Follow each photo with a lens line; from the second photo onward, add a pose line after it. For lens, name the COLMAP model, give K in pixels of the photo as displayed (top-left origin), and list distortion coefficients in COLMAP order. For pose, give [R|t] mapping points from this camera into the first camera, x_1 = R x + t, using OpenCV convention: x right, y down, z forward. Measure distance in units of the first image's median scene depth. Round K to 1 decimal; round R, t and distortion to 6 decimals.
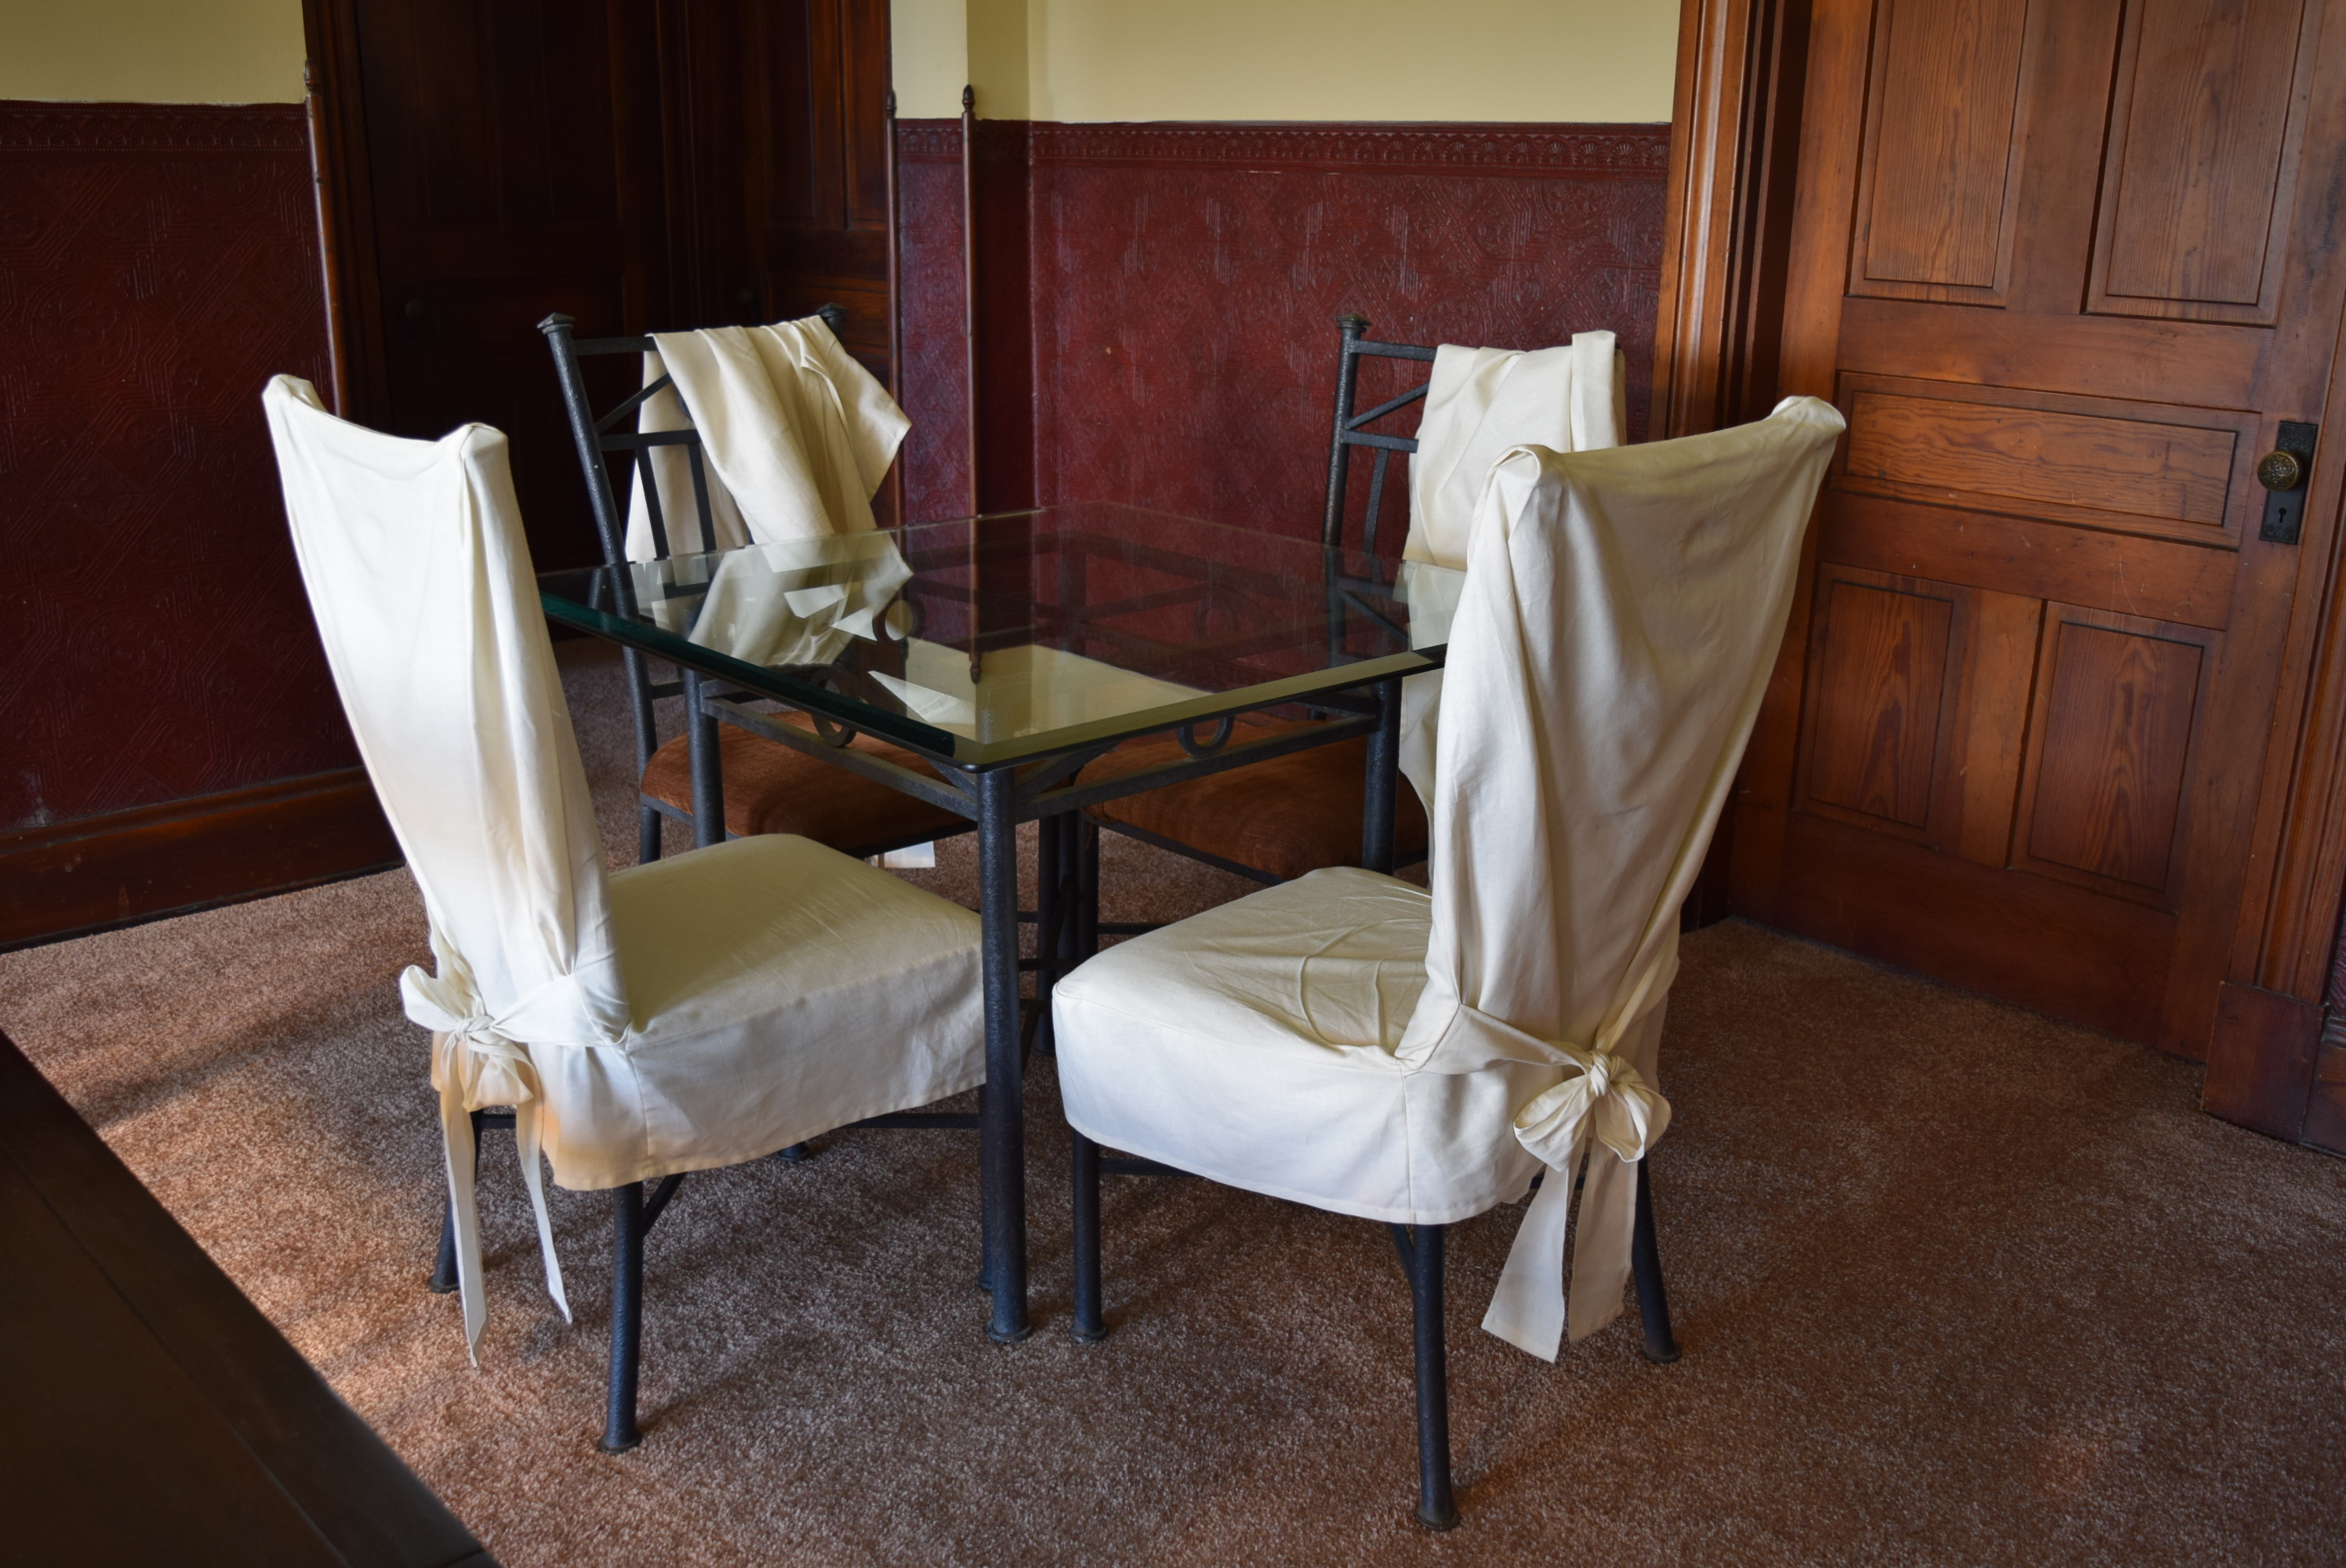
lens RADIAL K [[2106.0, 0, 1172.7], [0, 2106.0, 793.7], [0, 0, 1]] dist [-0.024765, 0.005843]
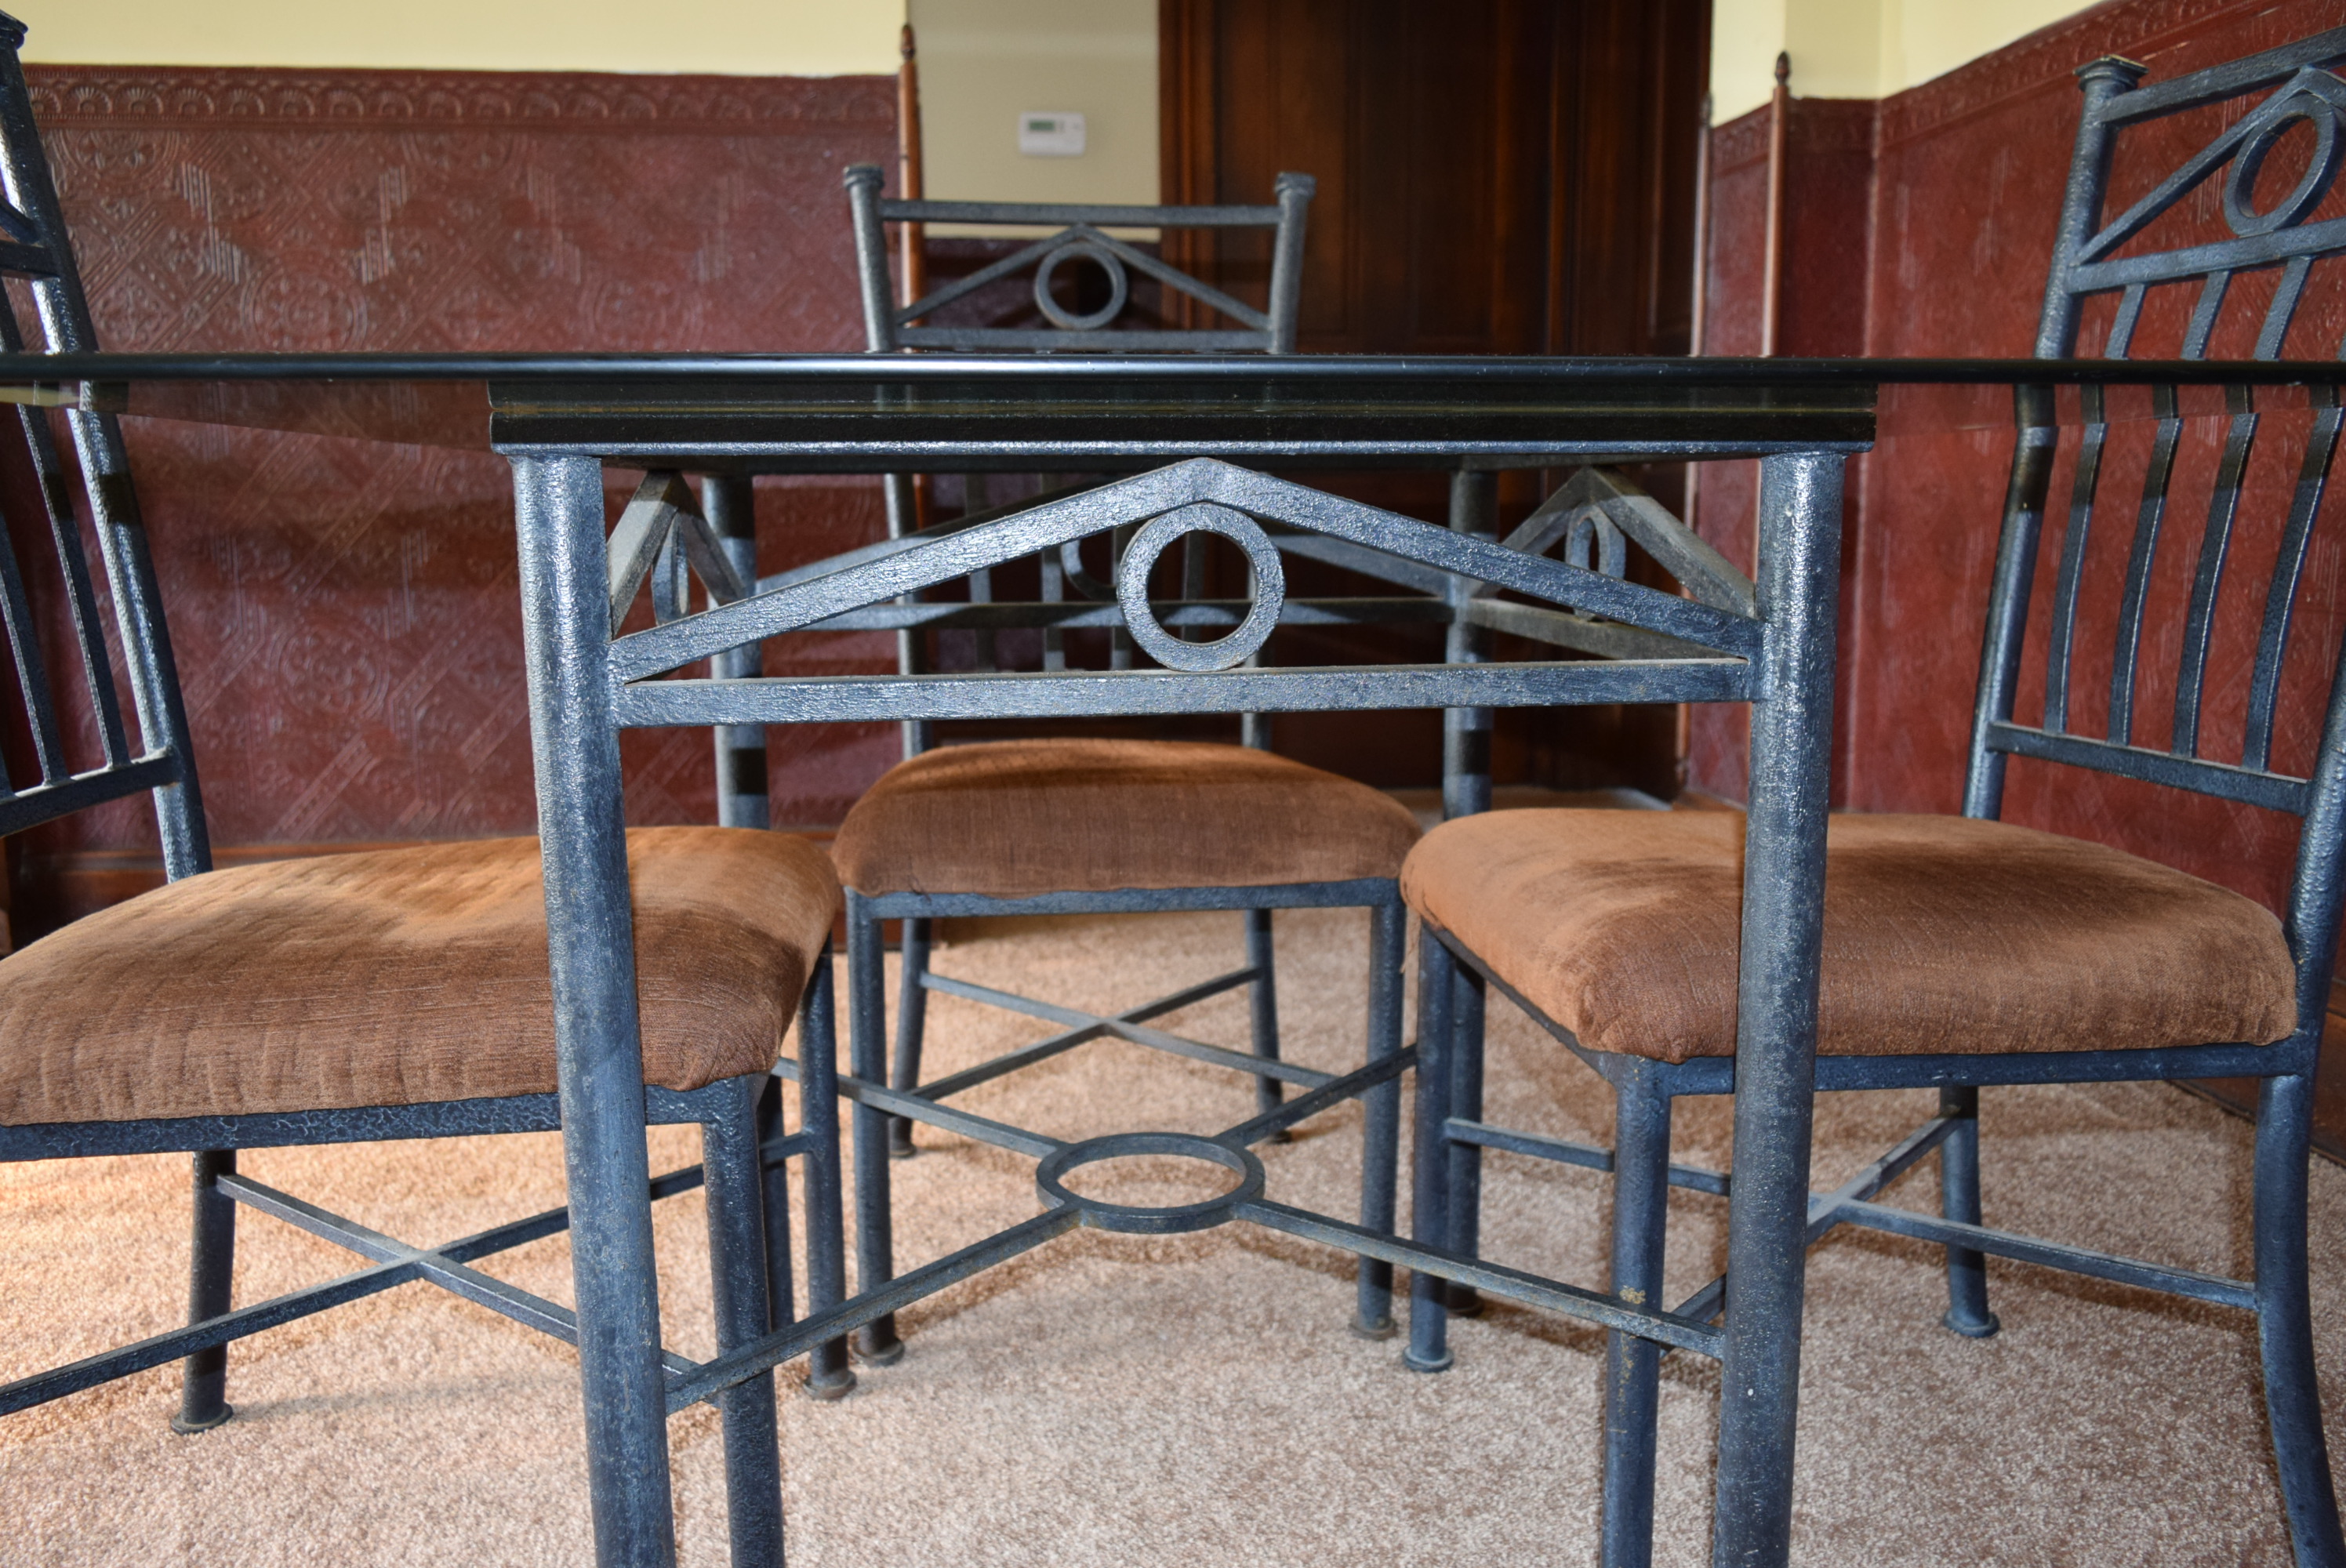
lens RADIAL K [[1824.2, 0, 1169.3], [0, 1824.2, 789.6], [0, 0, 1]] dist [-0.015253, -0.002753]
pose [[0.807388, 0.073080, -0.585478, 0.177302], [-0.158778, 0.982606, -0.096310, 0.033146], [0.568256, 0.170721, 0.804947, 0.540779]]
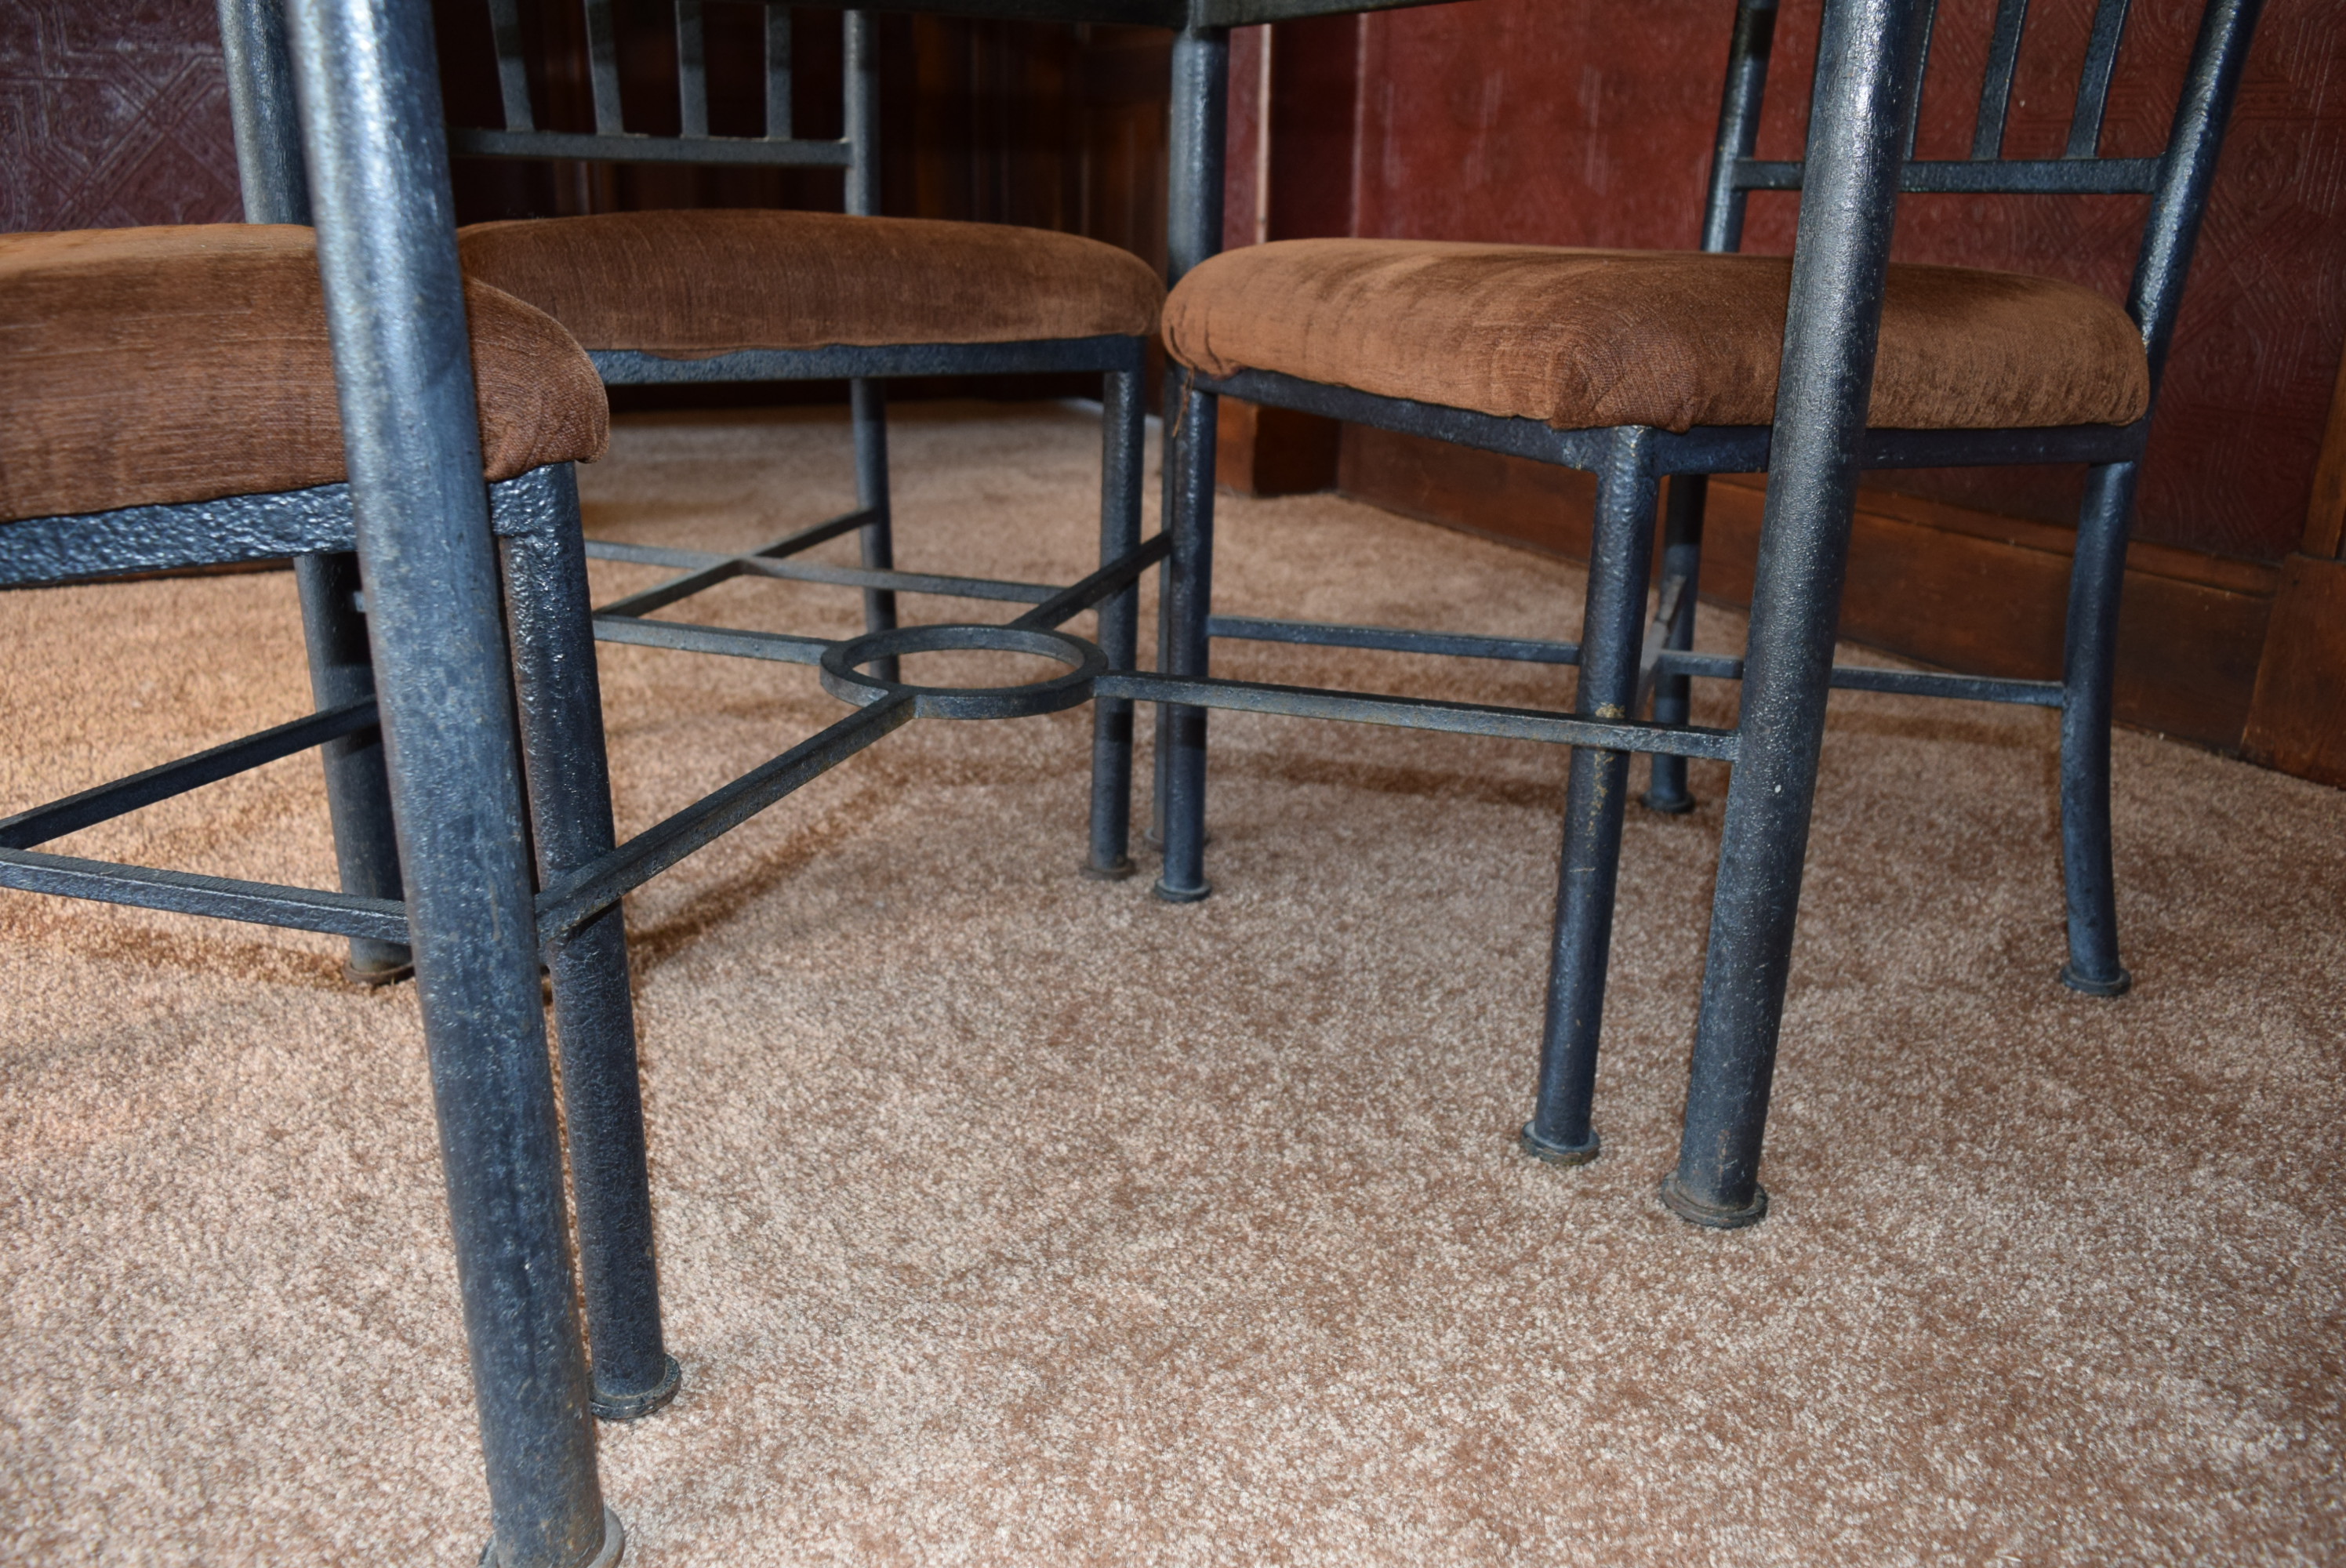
lens RADIAL K [[1817.4, 0, 1167.3], [0, 1817.4, 783.4], [0, 0, 1]] dist [-0.014152, -0.008821]
pose [[0.967023, 0.085285, -0.239985, 0.058842], [-0.081959, 0.996351, 0.023825, 0.089099], [0.241141, -0.003370, 0.970484, 0.572812]]
